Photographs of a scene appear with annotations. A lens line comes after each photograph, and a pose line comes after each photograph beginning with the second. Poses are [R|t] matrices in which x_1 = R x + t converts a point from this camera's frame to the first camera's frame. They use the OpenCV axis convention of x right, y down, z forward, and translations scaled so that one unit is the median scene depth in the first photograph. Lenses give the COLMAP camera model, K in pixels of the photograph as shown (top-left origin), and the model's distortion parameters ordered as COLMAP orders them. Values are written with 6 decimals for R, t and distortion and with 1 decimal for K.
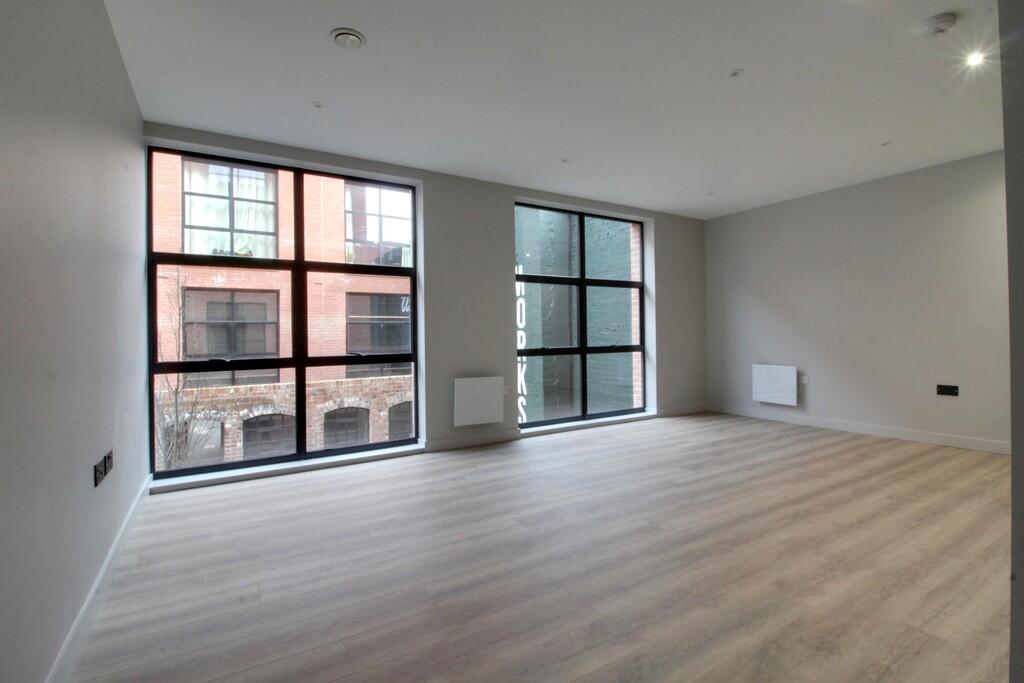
lens RADIAL K [[474.4, 0, 514.7], [0, 474.4, 333.7], [0, 0, 1]] dist [-0.009406, -0.003190]
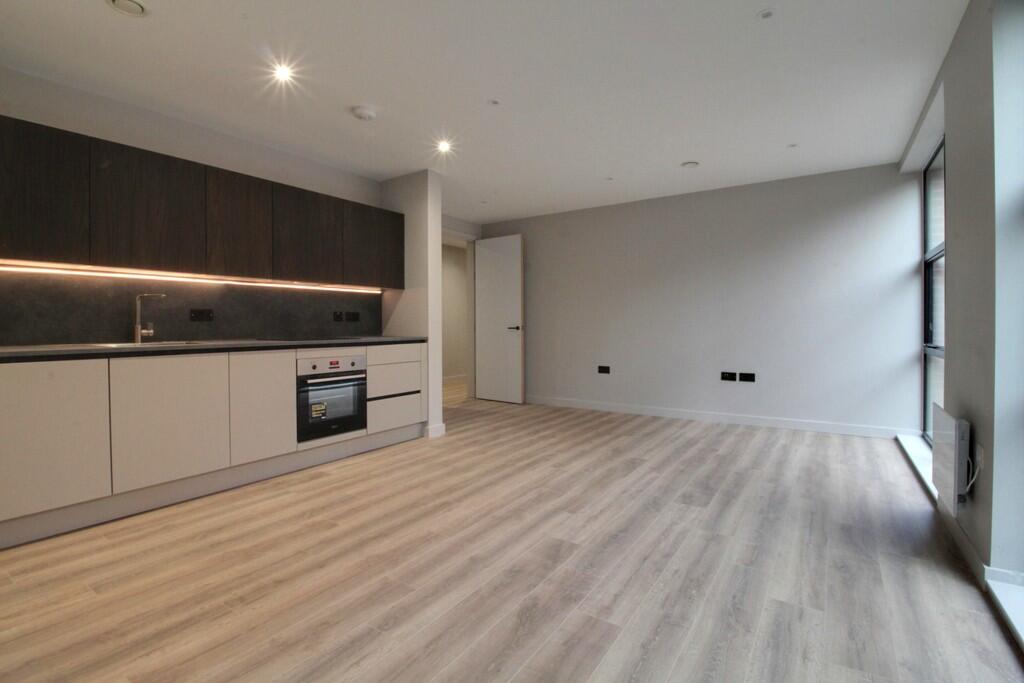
lens RADIAL K [[474.4, 0, 510.5], [0, 474.4, 332.8], [0, 0, 1]] dist [-0.009406, -0.003190]
pose [[-0.910440, 0.024117, -0.412937, 0.520629], [0.015228, 0.999576, 0.024805, -0.010593], [0.413360, 0.016296, -0.910422, 1.167555]]
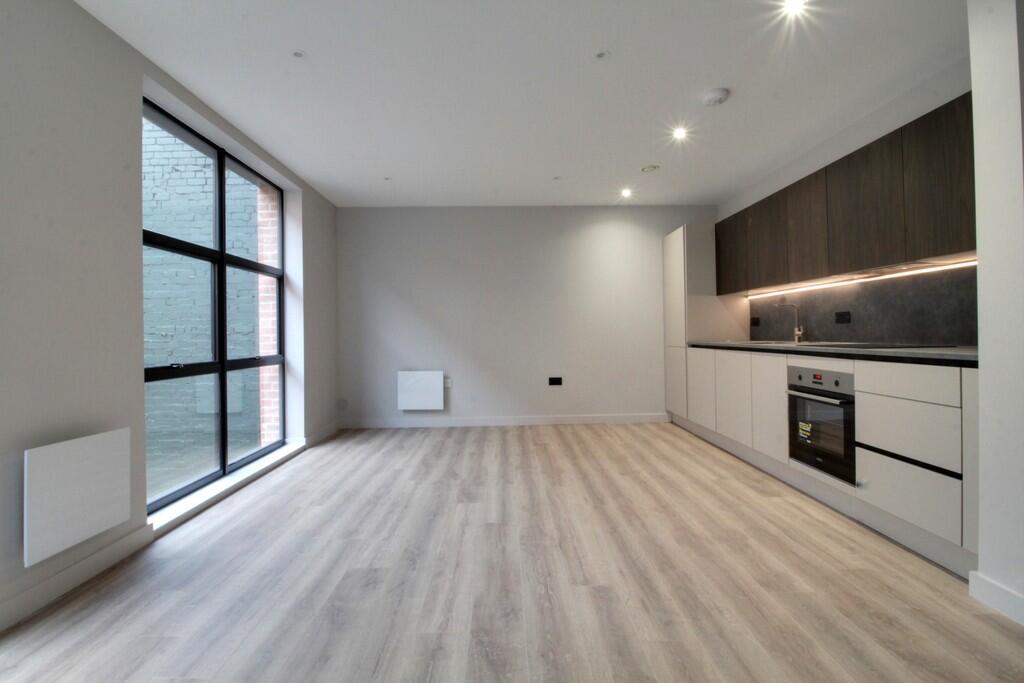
lens RADIAL K [[474.4, 0, 513.7], [0, 474.4, 332.7], [0, 0, 1]] dist [-0.009406, -0.003190]
pose [[0.501690, 0.007545, 0.865015, -0.233135], [0.007855, 0.999881, -0.013277, 0.002491], [-0.865012, 0.013455, 0.501571, 0.388290]]
